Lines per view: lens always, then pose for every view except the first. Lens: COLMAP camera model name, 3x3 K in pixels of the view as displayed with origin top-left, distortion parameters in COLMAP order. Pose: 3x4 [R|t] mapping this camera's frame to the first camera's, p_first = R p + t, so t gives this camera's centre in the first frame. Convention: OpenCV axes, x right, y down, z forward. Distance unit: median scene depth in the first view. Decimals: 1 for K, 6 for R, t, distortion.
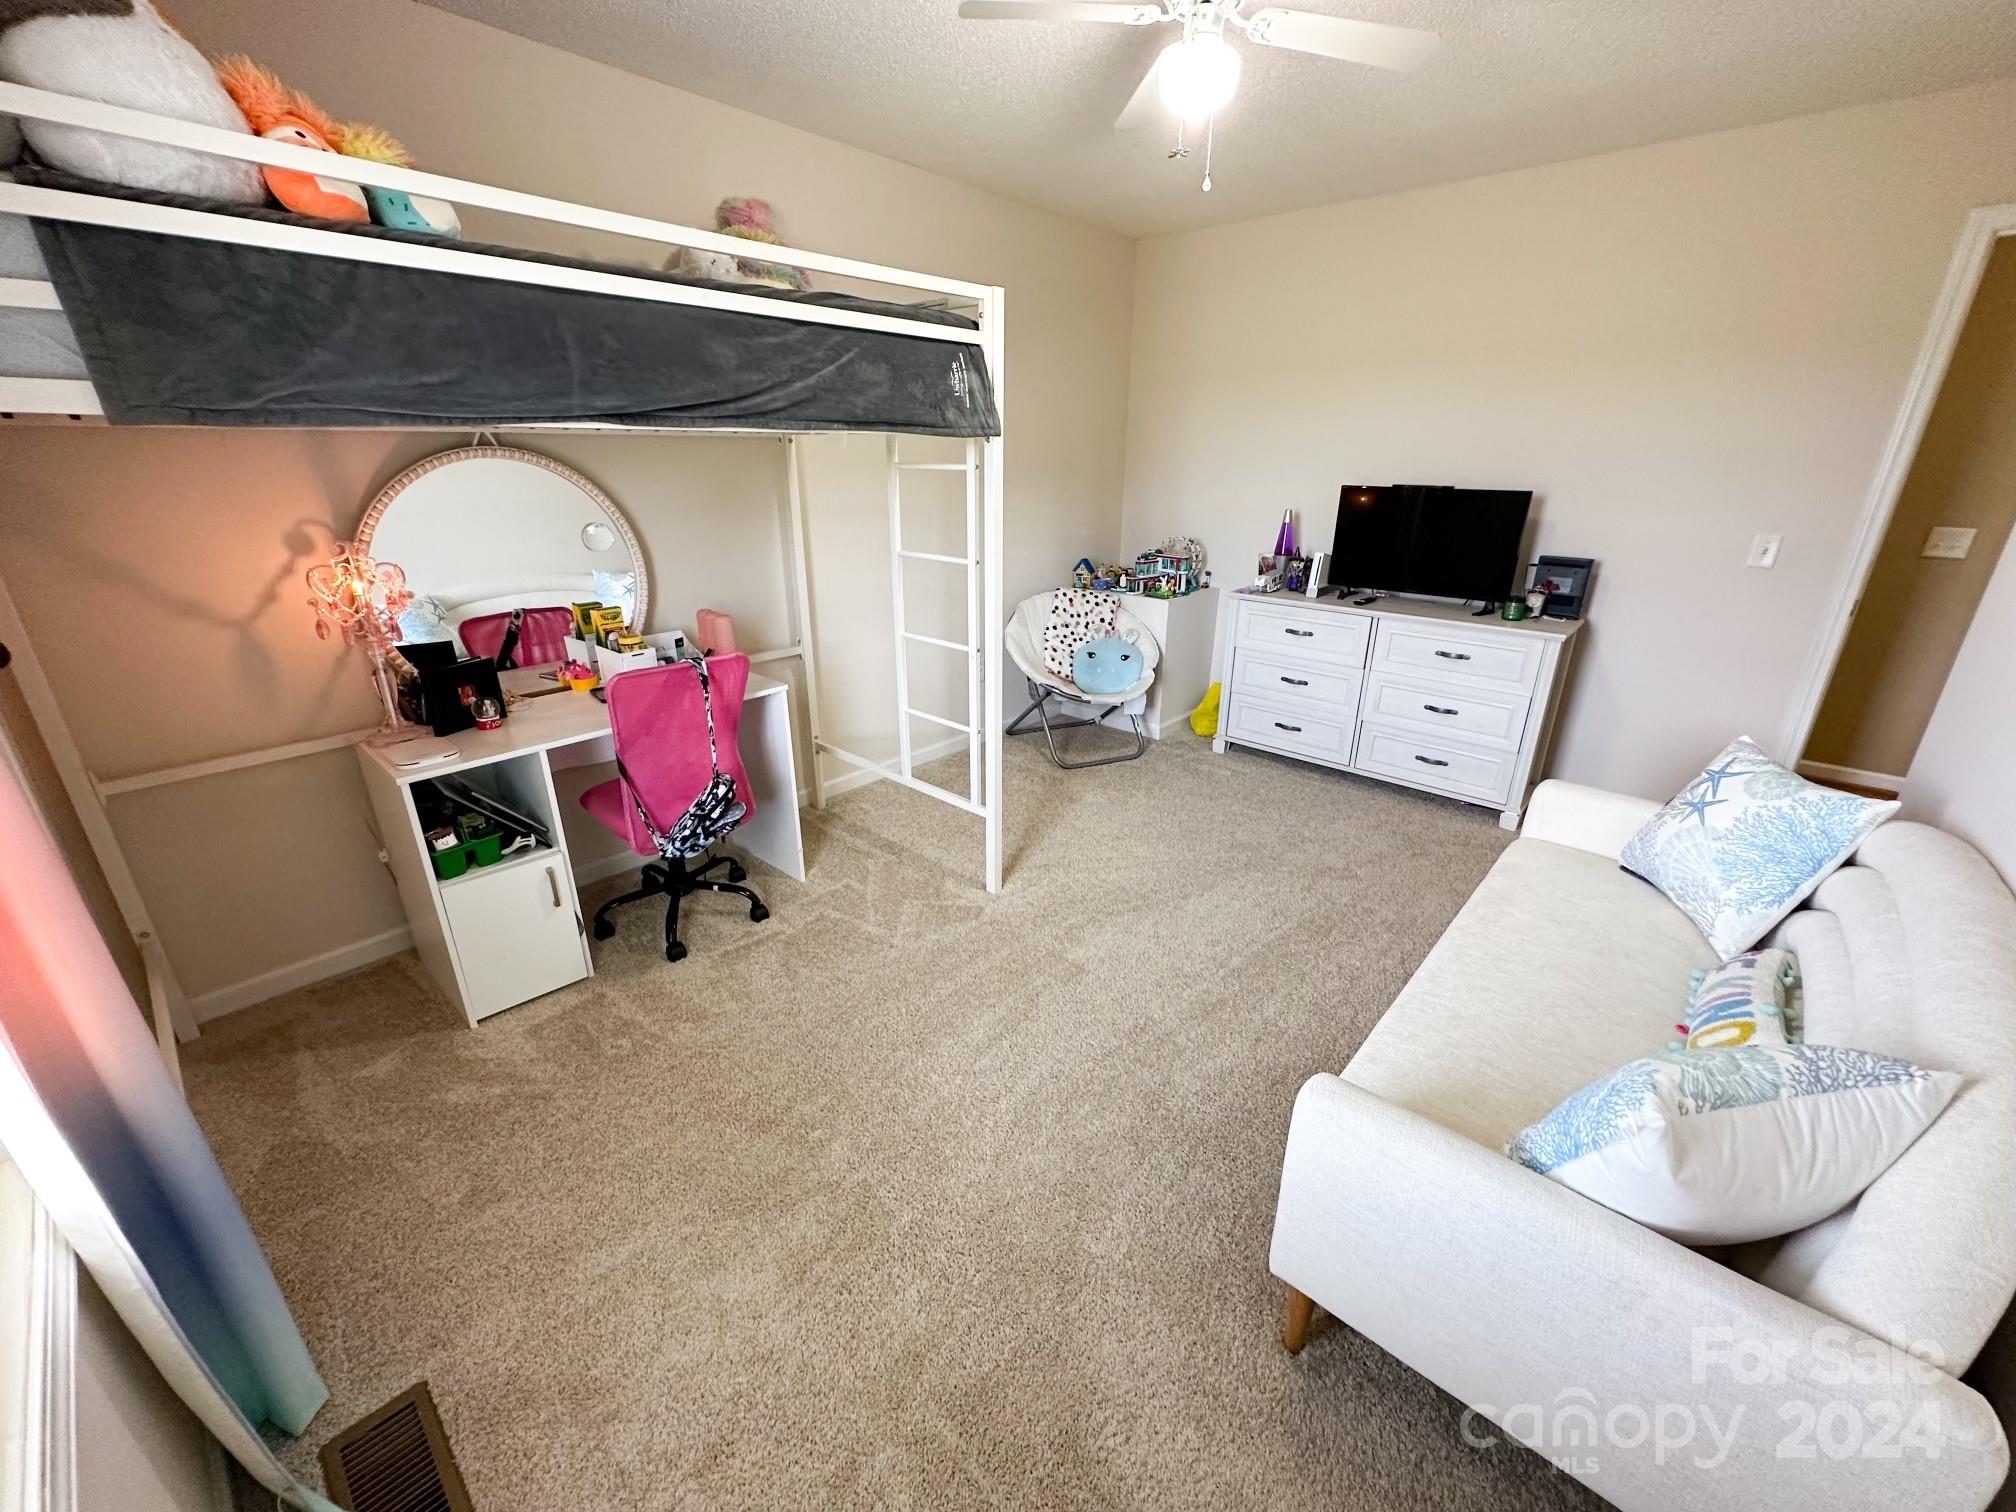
lens RADIAL K [[803.7, 0, 1014.9], [0, 803.7, 749.8], [0, 0, 1]] dist [-0.006027, 0.001198]
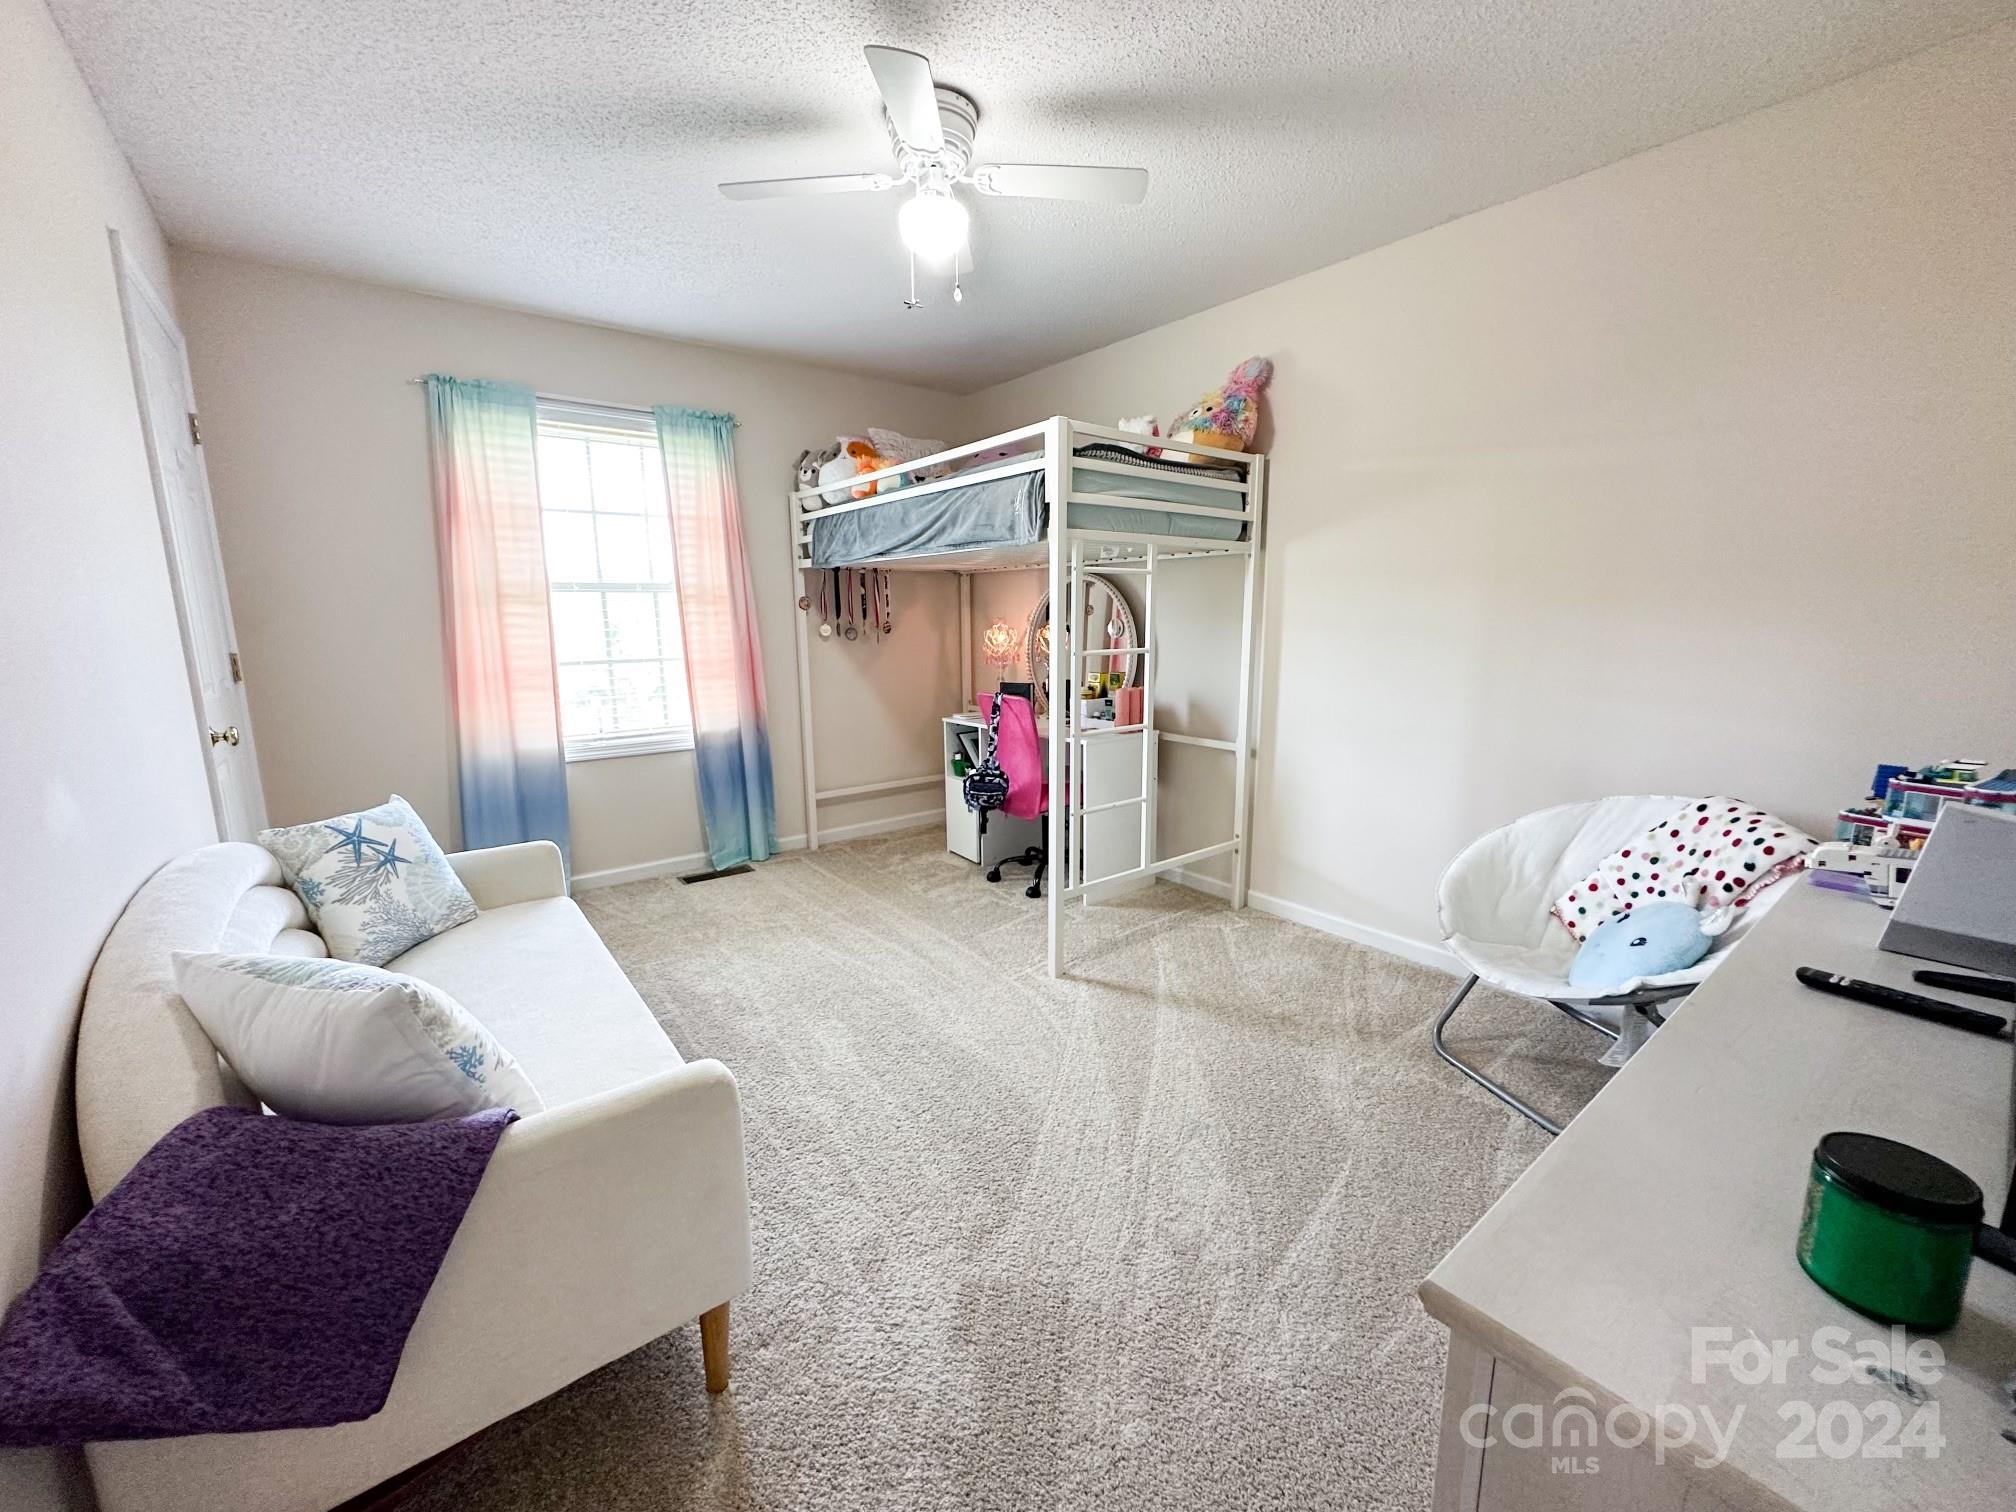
lens RADIAL K [[803.7, 0, 1010.1], [0, 803.7, 764.2], [0, 0, 1]] dist [-0.006027, 0.001198]
pose [[-0.166048, 0.165946, -0.972055, 1.195612], [-0.349048, 0.912031, 0.215324, -0.337905], [0.922276, 0.375047, -0.093518, 1.223221]]
